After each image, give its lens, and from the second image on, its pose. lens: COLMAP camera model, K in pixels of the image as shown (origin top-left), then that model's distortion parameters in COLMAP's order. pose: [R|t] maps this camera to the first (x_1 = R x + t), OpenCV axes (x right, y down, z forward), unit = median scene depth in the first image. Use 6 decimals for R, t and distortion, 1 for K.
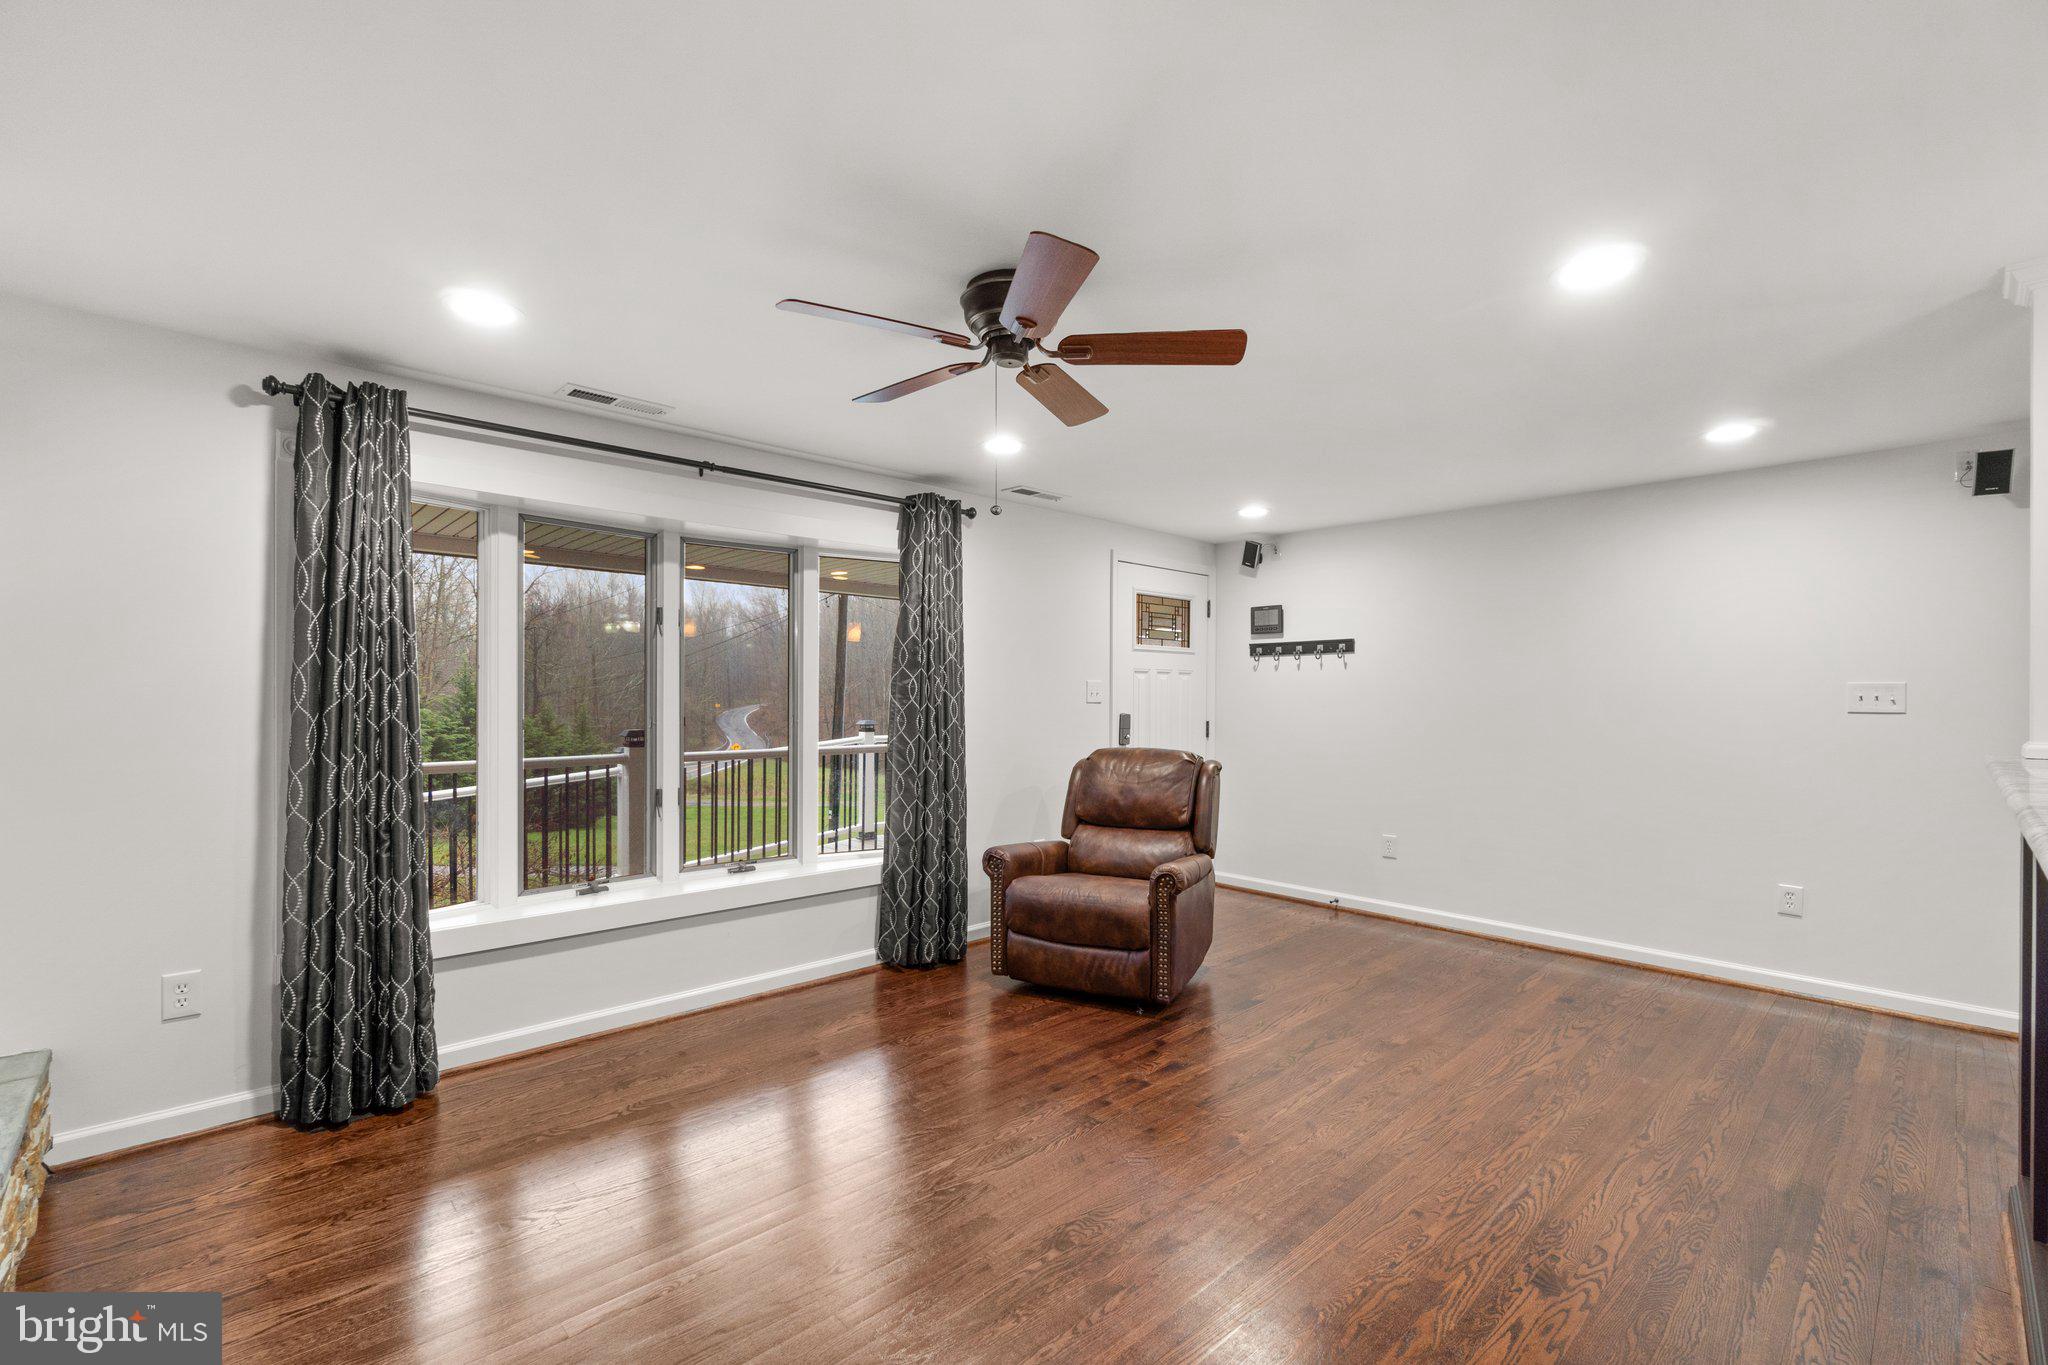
lens RADIAL K [[878.9, 0, 1008.5], [0, 878.9, 688.0], [0, 0, 1]] dist [-0.003431, -0.000359]
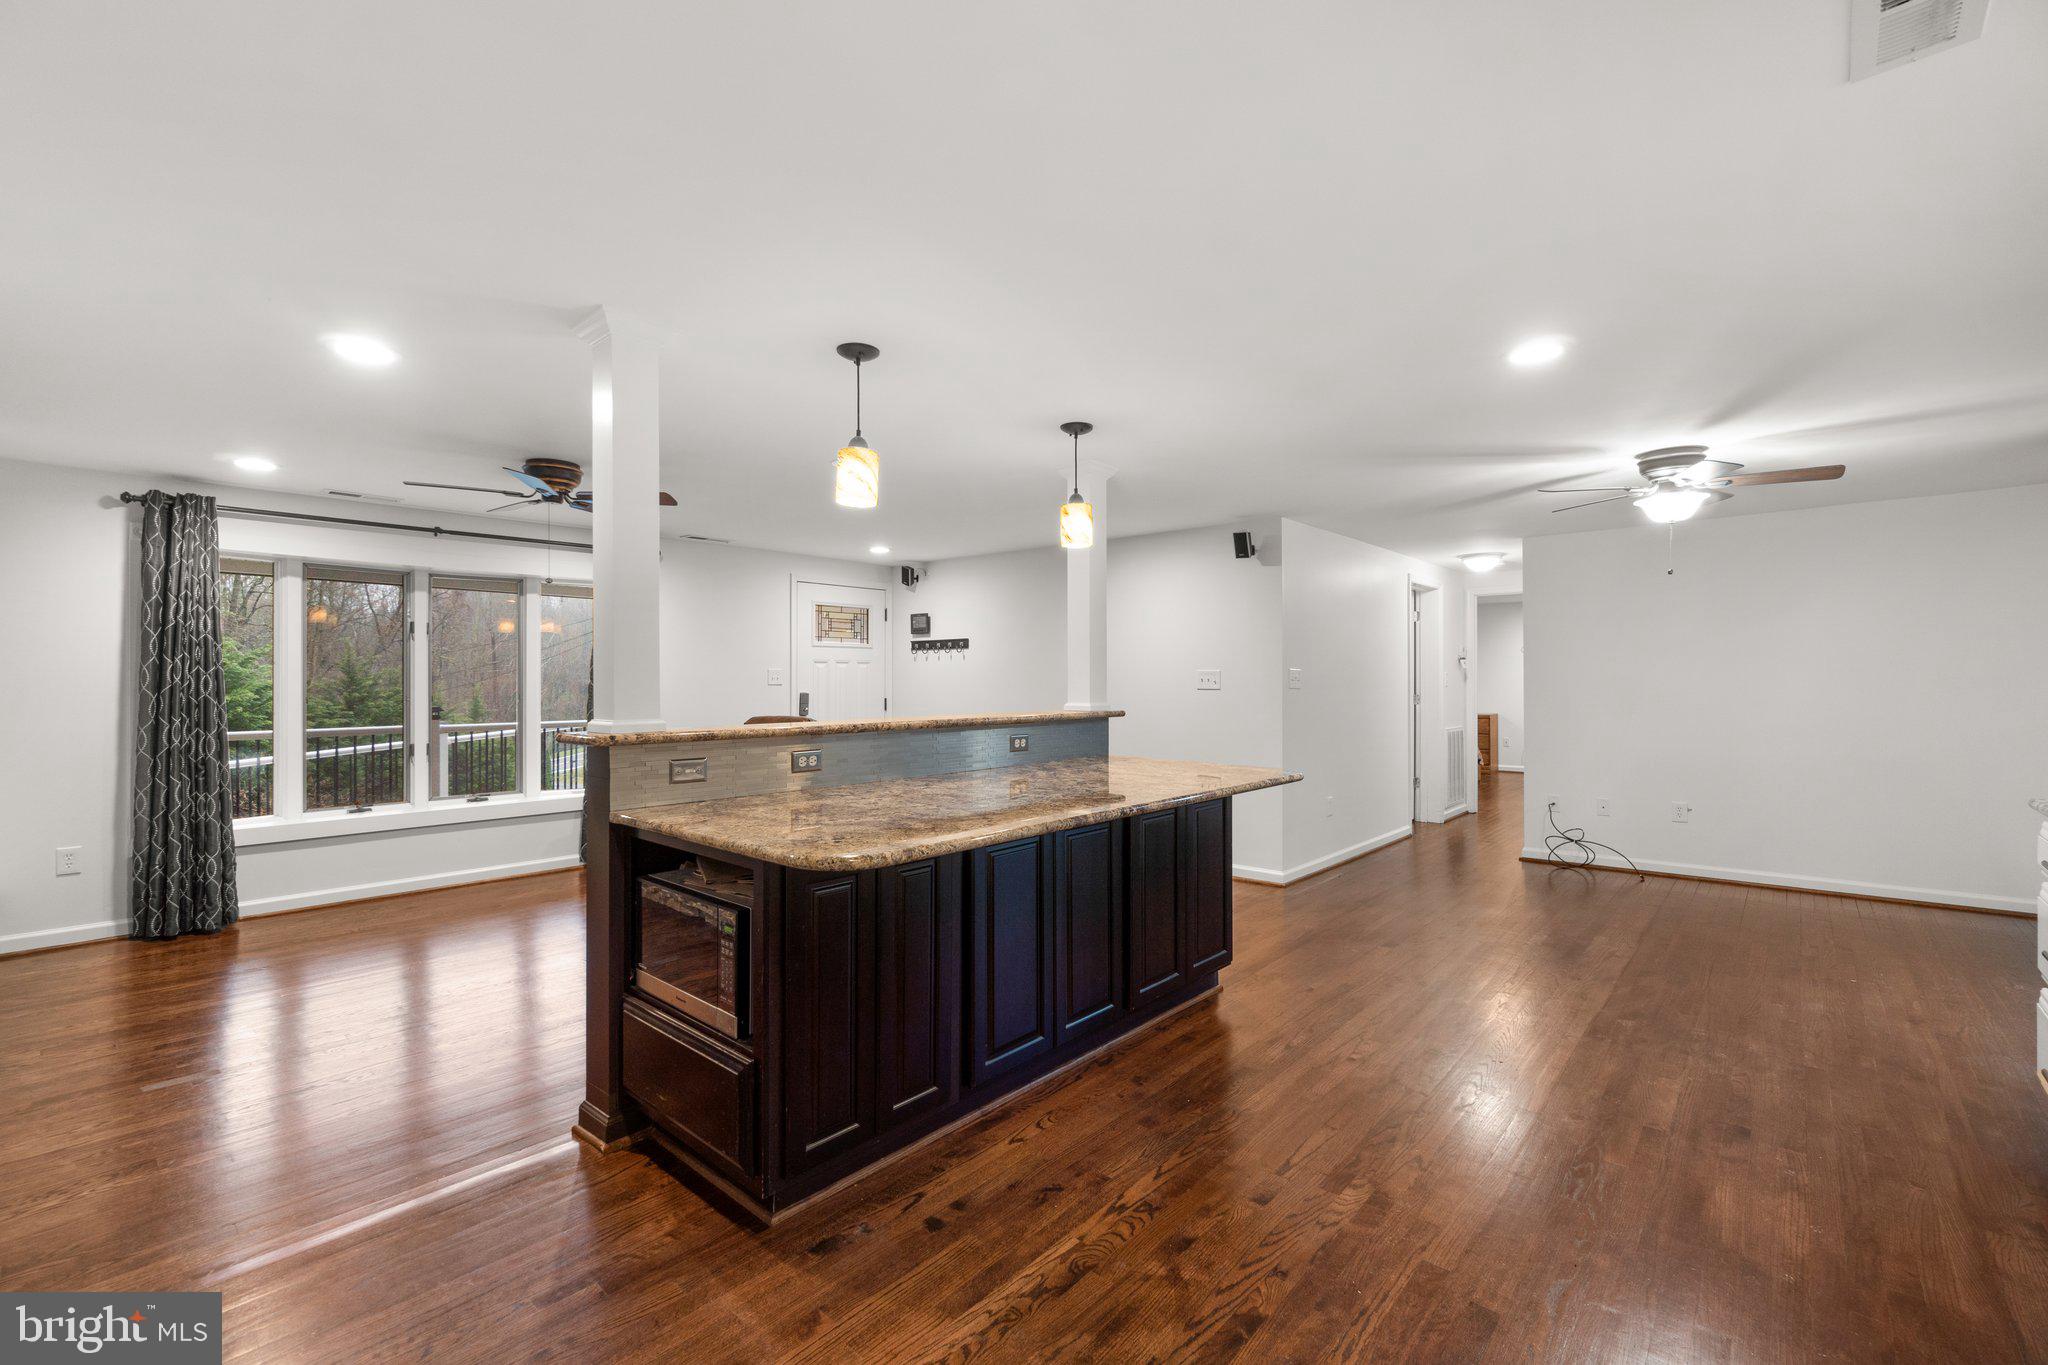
lens RADIAL K [[878.9, 0, 1017.9], [0, 878.9, 669.8], [0, 0, 1]] dist [-0.003431, -0.000359]
pose [[0.995797, -0.002206, 0.091562, 0.657807], [0.002270, 0.999997, -0.000592, -0.009804], [-0.091560, 0.000798, 0.995799, -0.769627]]
